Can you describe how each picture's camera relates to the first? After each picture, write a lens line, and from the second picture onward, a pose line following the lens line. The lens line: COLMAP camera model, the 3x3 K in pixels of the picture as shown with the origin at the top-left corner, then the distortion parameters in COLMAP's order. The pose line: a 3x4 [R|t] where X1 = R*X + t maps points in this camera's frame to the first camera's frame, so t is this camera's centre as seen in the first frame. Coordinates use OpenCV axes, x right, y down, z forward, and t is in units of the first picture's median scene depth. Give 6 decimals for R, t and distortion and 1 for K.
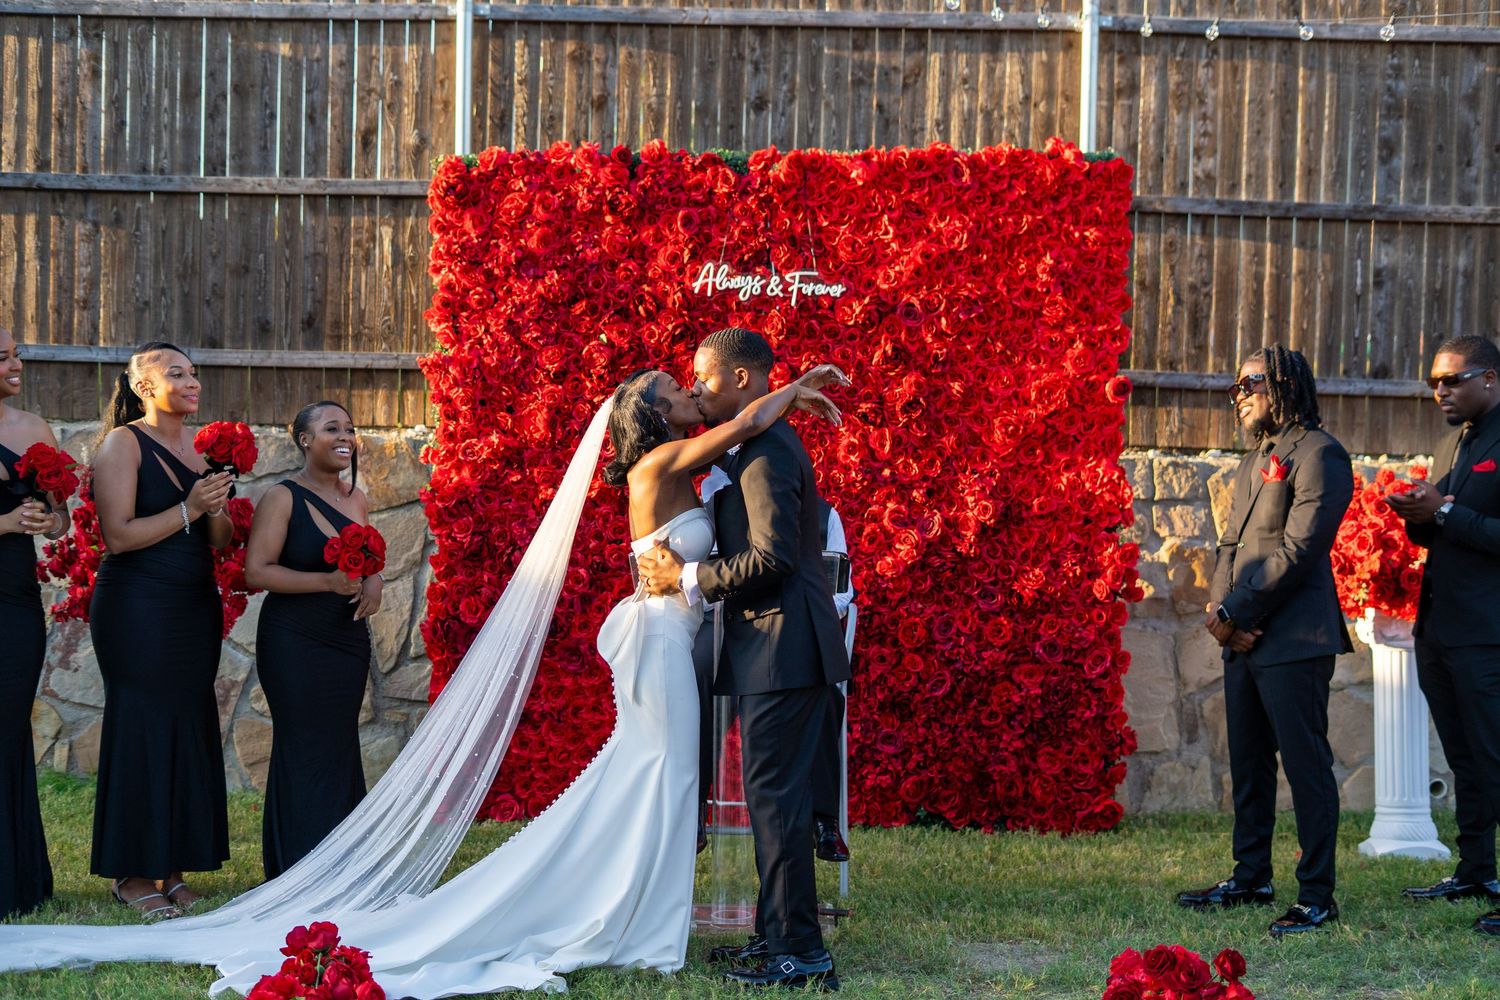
lens RADIAL K [[2242.0, 0, 760.9], [0, 2242.0, 497.2], [0, 0, 1]] dist [-0.012254, 0.023832]
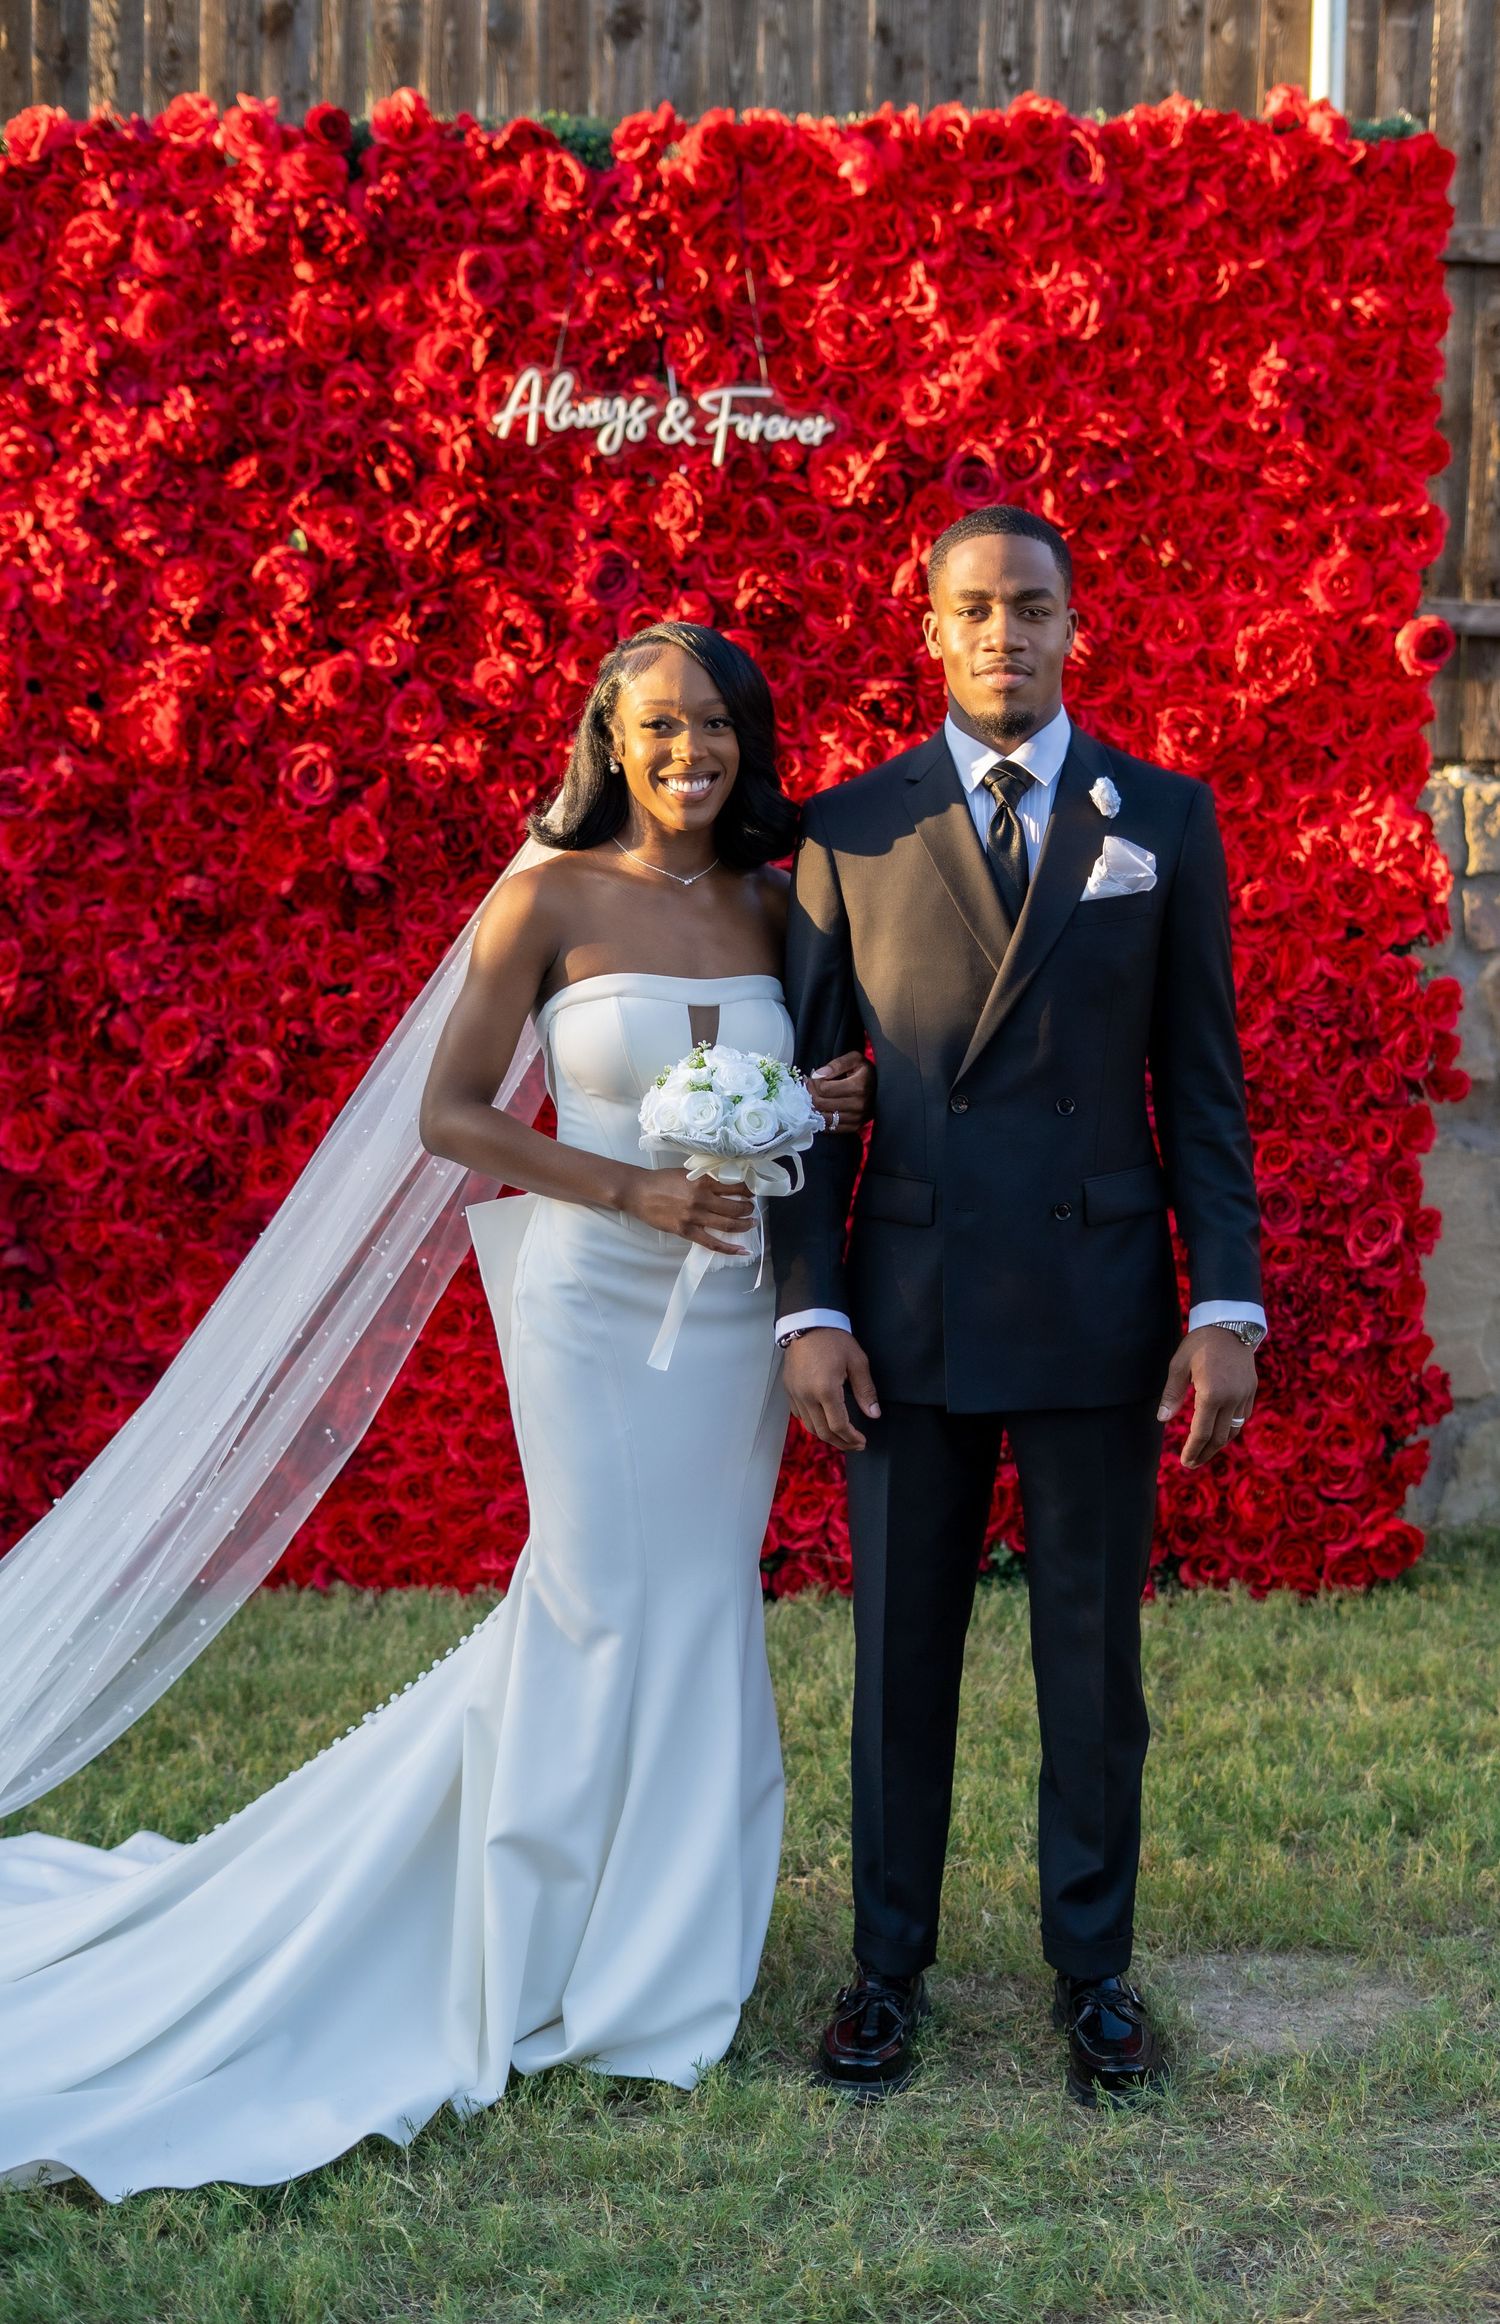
lens RADIAL K [[3635.4, 0, 828.1], [0, 3635.4, 1199.2], [0, 0, 1]] dist [-0.021700, -0.004500]
pose [[0.997018, -0.020457, 0.074412, -0.020961], [0.012103, 0.993742, 0.111038, -0.018869], [-0.076218, -0.109806, 0.991026, 0.250846]]
